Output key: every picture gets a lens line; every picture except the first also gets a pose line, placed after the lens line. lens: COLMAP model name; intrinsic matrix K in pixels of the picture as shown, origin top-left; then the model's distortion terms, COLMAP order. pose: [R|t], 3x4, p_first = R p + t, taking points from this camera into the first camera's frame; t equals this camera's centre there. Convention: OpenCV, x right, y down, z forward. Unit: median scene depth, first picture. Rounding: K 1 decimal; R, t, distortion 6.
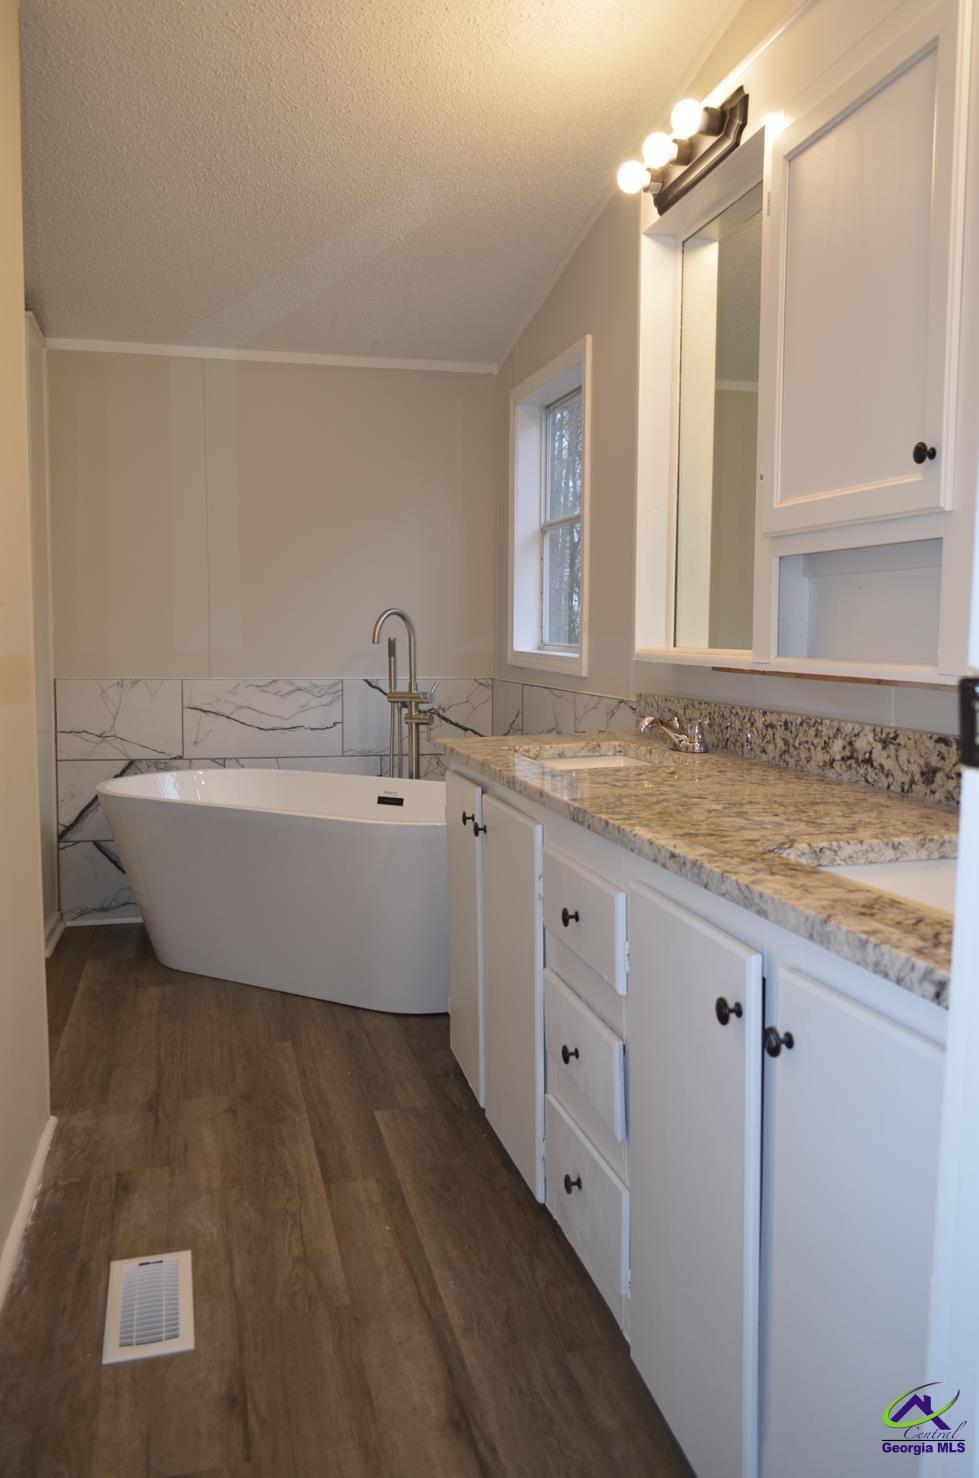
lens RADIAL K [[1134.4, 0, 489.9], [0, 1134.4, 739.2], [0, 0, 1]] dist [-0.012755, -0.005161]
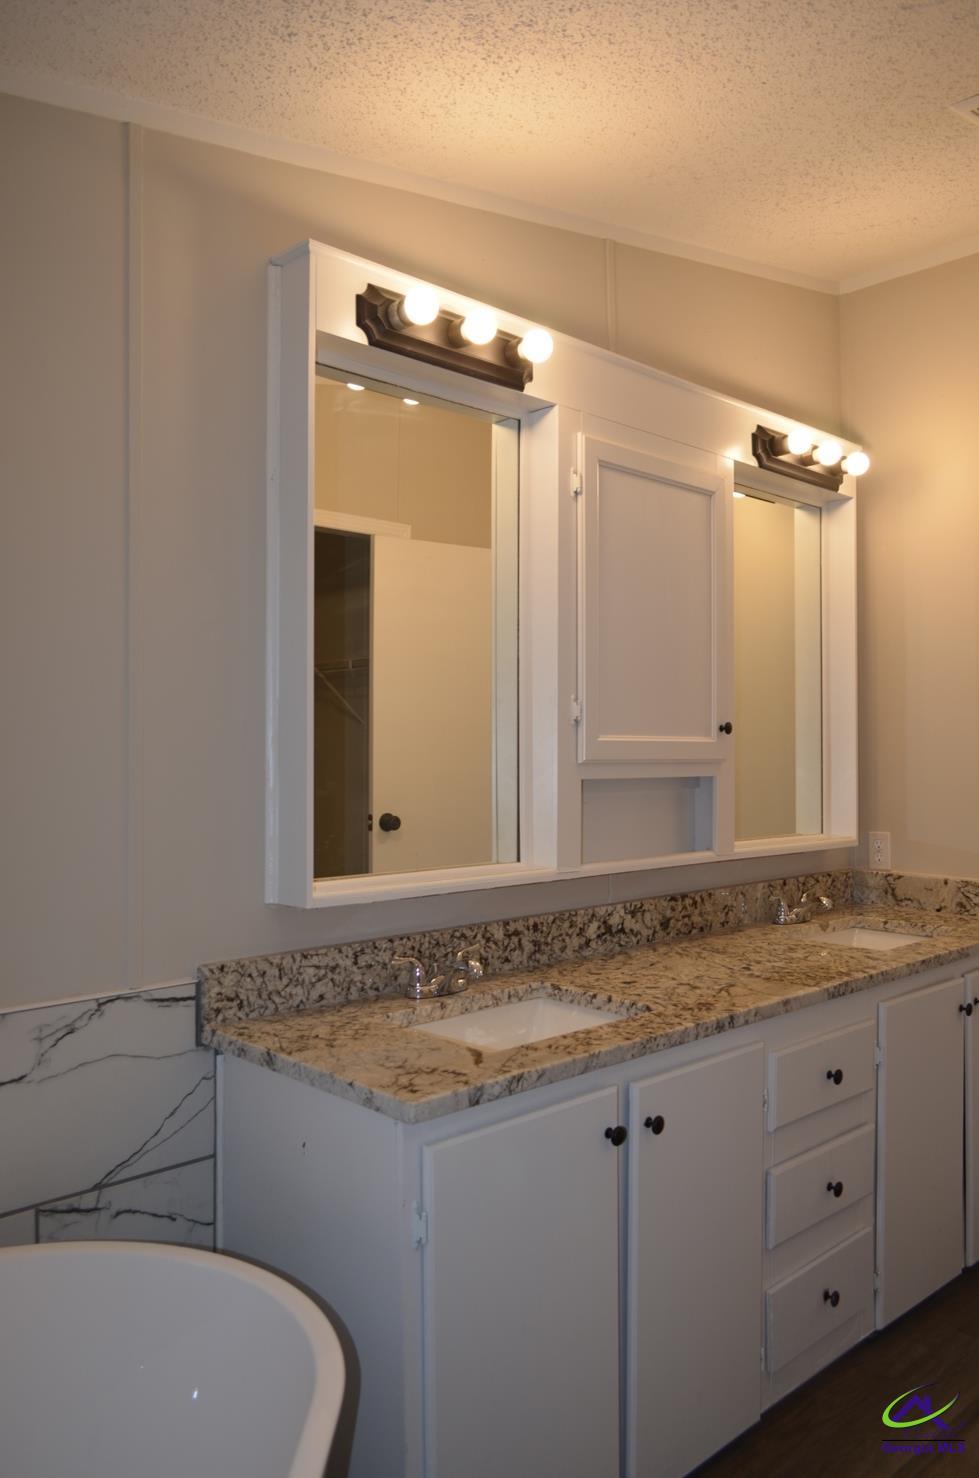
lens RADIAL K [[1134.4, 0, 488.7], [0, 1134.4, 739.6], [0, 0, 1]] dist [-0.012755, -0.005161]
pose [[-0.499806, 0.005212, 0.866121, -0.727056], [0.082245, 0.995749, 0.041469, -0.263660], [-0.862223, 0.091960, -0.498110, 1.700212]]
